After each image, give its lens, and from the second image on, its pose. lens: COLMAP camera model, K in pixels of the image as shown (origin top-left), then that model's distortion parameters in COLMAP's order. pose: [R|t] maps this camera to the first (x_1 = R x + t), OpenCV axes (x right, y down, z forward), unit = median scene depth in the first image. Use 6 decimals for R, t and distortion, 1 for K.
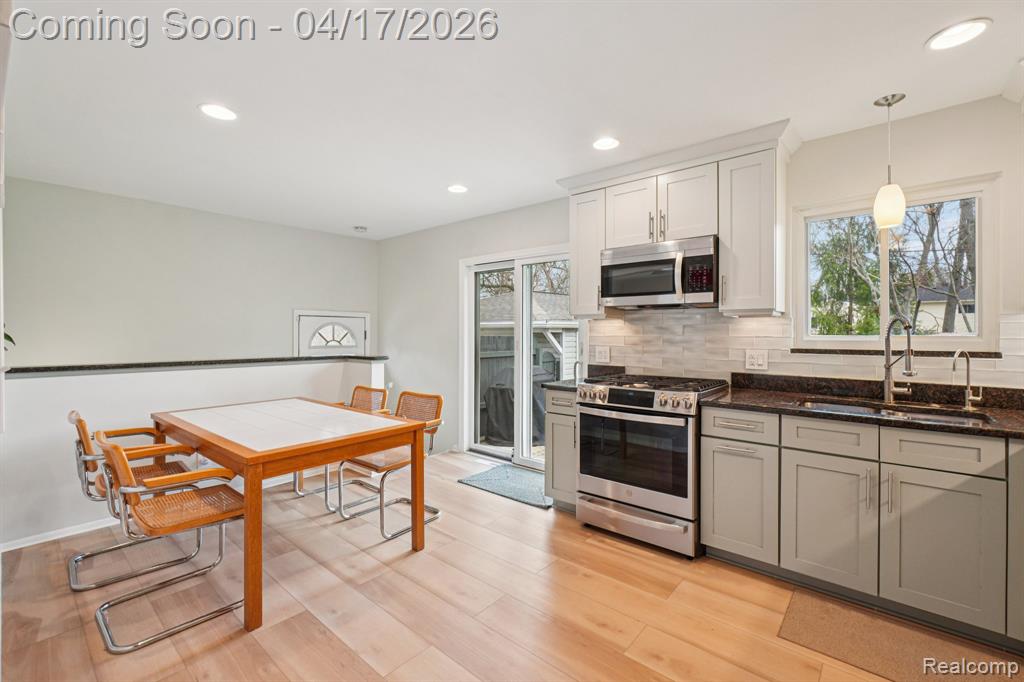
lens RADIAL K [[443.0, 0, 514.7], [0, 443.0, 334.6], [0, 0, 1]] dist [0.001089, 0.000748]
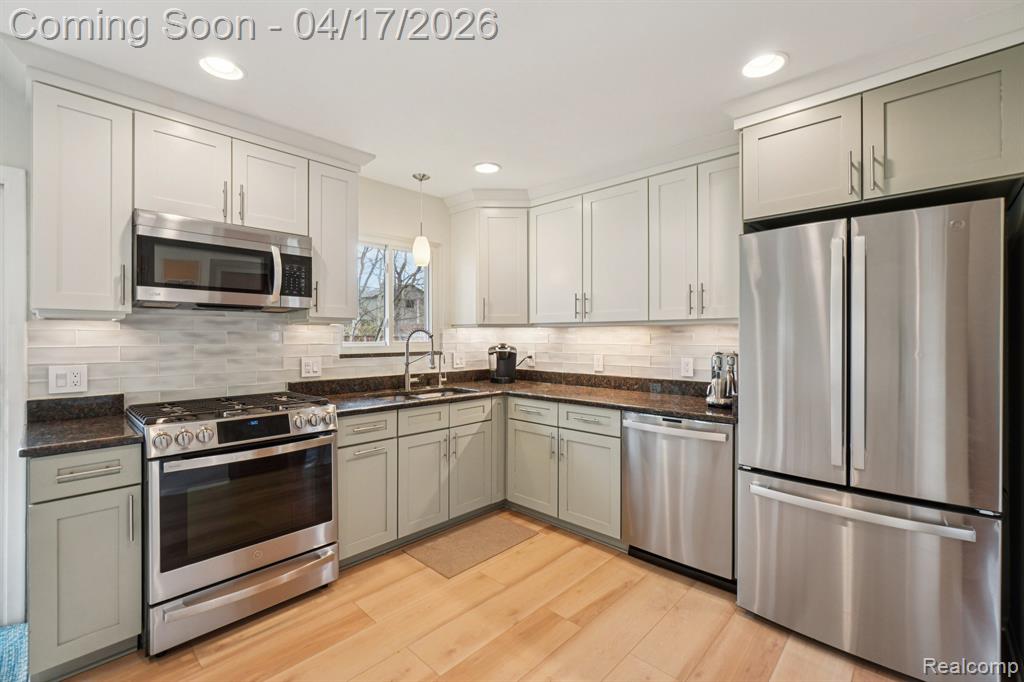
lens RADIAL K [[443.0, 0, 514.3], [0, 443.0, 339.2], [0, 0, 1]] dist [0.001089, 0.000748]
pose [[0.056311, -0.004606, 0.998403, -0.479203], [0.006555, 0.999970, 0.004243, -0.008753], [-0.998392, 0.006305, 0.056339, 0.531036]]
